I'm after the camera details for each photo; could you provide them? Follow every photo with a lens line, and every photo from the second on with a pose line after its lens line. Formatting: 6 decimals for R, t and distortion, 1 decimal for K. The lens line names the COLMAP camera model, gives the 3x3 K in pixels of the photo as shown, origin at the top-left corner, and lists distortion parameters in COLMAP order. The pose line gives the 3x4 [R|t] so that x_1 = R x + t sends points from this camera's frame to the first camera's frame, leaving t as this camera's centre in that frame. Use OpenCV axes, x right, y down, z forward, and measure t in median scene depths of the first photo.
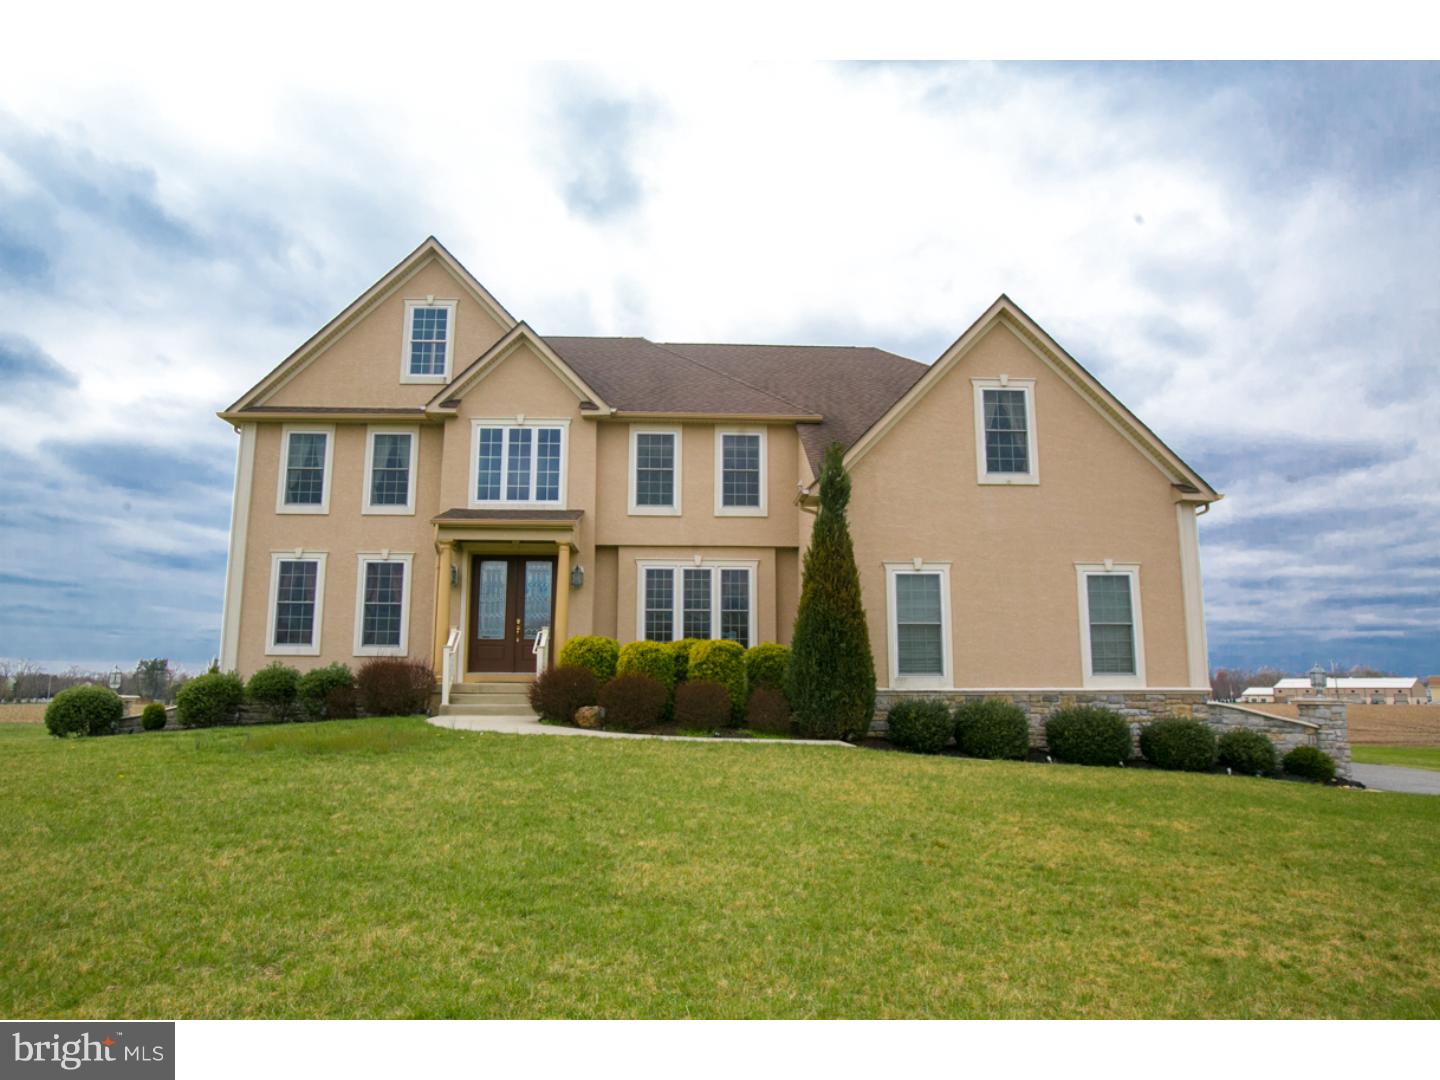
lens RADIAL K [[940.0, 0, 721.0], [0, 940.0, 548.3], [0, 0, 1]] dist [0.001275, 0.000657]
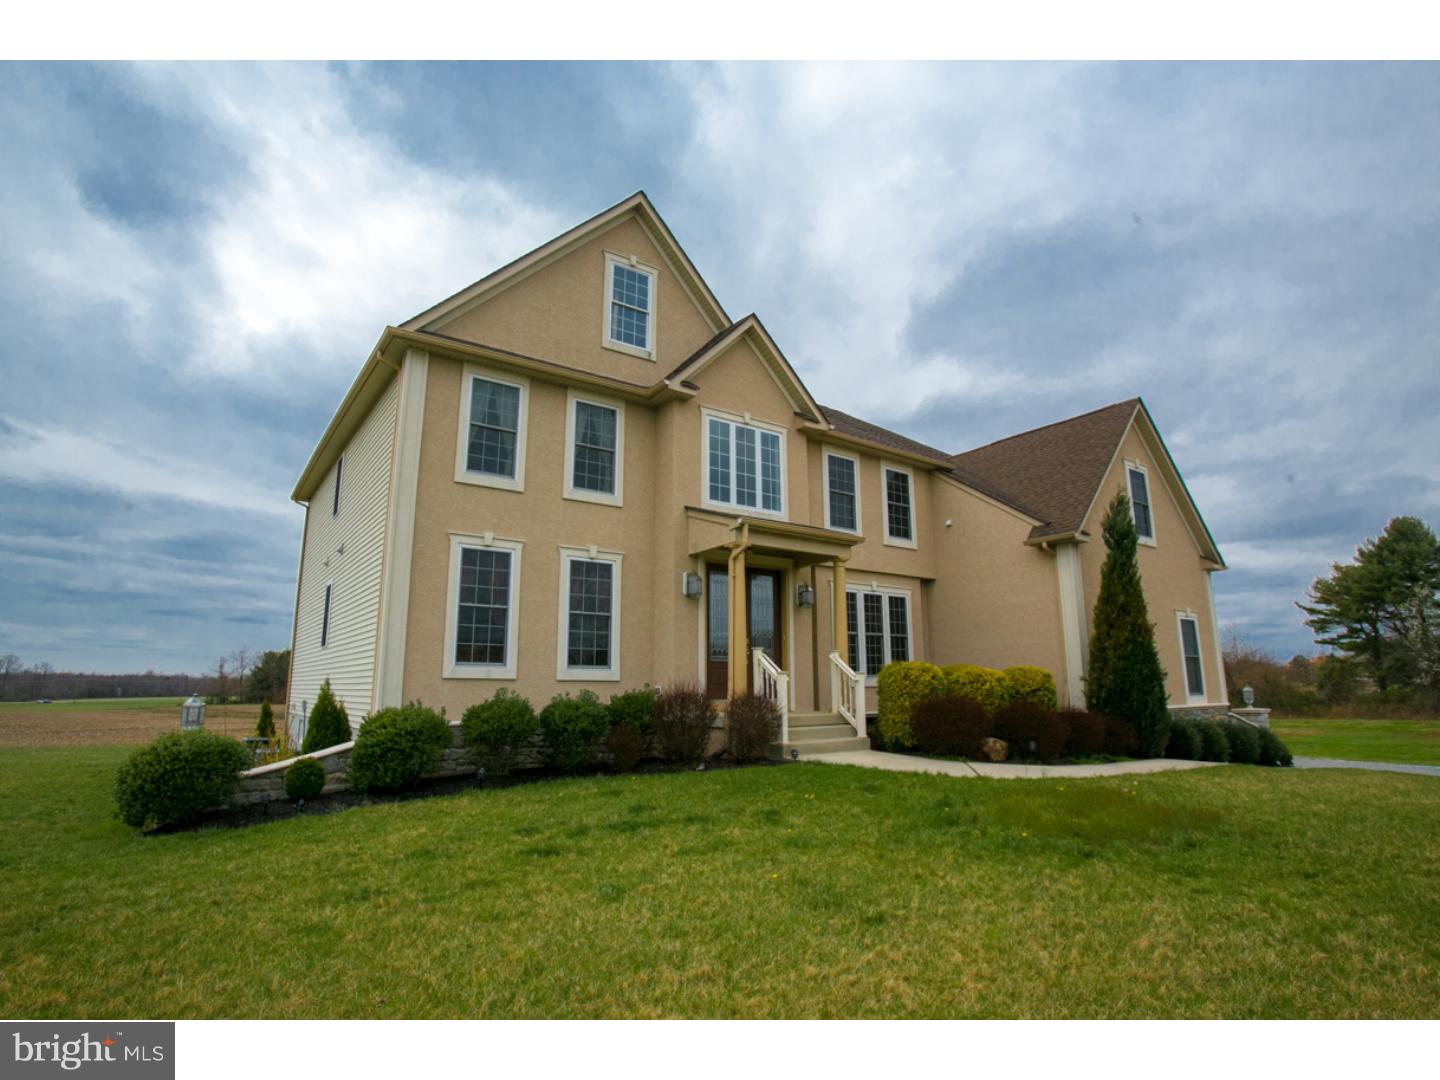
lens RADIAL K [[750.4, 0, 720.0], [0, 750.4, 540.0], [0, 0, 1]] dist [-0.016077, 0.000268]
pose [[0.827745, 0.101336, 0.551878, -0.622669], [-0.072096, 0.994612, -0.074496, 0.036575], [-0.556454, 0.021876, 0.830591, 0.411782]]
